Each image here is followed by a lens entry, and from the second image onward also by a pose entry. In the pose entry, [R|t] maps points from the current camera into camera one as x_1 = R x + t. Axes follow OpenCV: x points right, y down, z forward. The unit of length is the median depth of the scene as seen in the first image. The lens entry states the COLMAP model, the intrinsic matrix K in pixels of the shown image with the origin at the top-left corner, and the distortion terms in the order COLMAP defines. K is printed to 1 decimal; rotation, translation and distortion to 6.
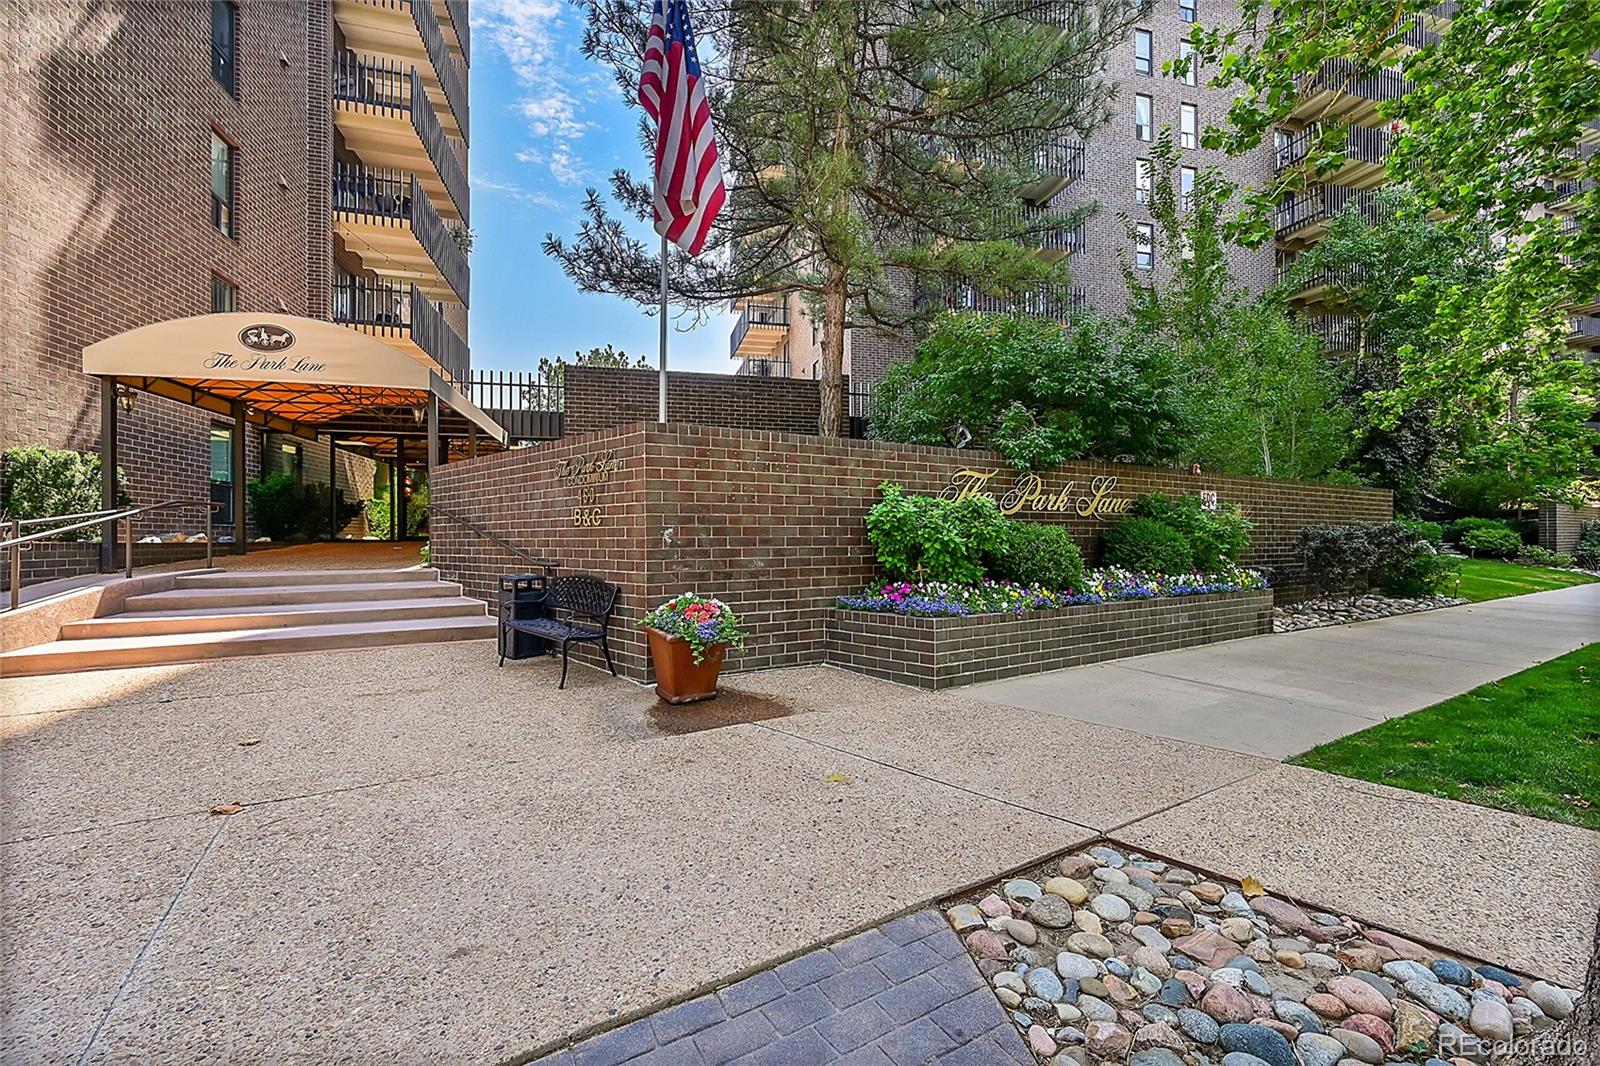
lens RADIAL K [[638.3, 0, 800.0], [0, 638.3, 535.1], [0, 0, 1]] dist [0.000320, 0.000069]
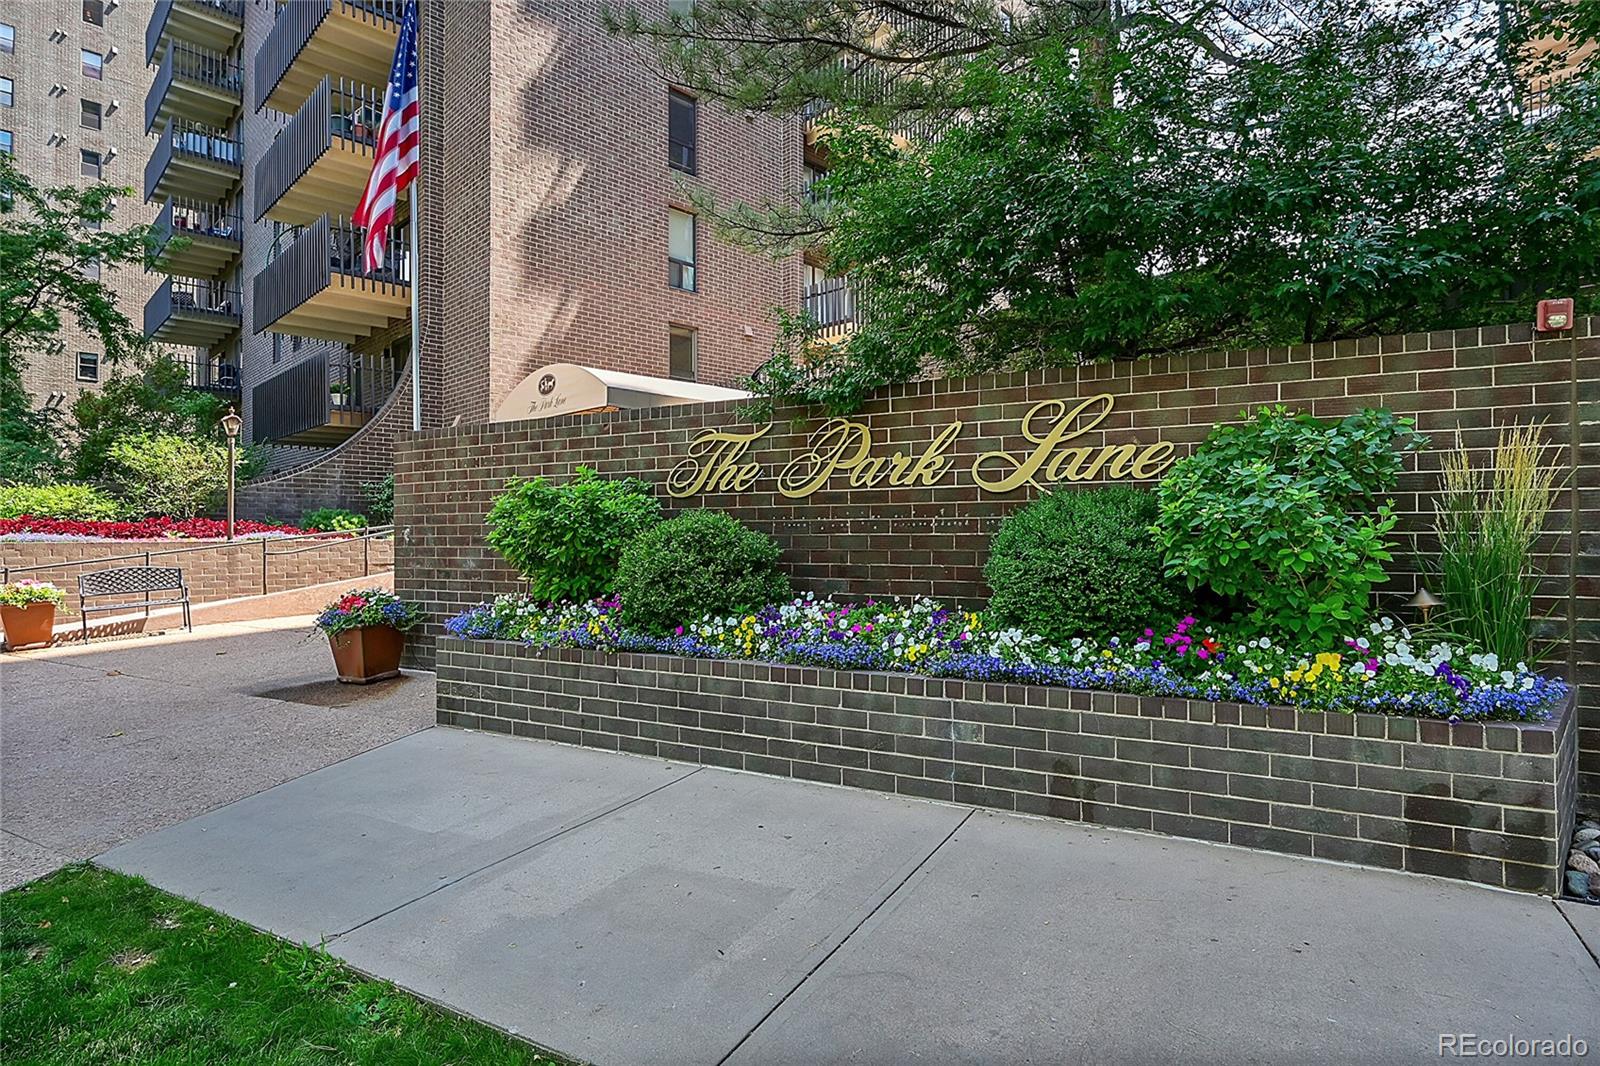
lens RADIAL K [[829.9, 0, 800.0], [0, 829.9, 534.3], [0, 0, 1]] dist [-0.000931, 0.000018]
pose [[0.513181, -0.000531, -0.858280, 0.956696], [0.003449, 0.999993, 0.001444, 0.000232], [0.858274, -0.003702, 0.513179, 0.598965]]
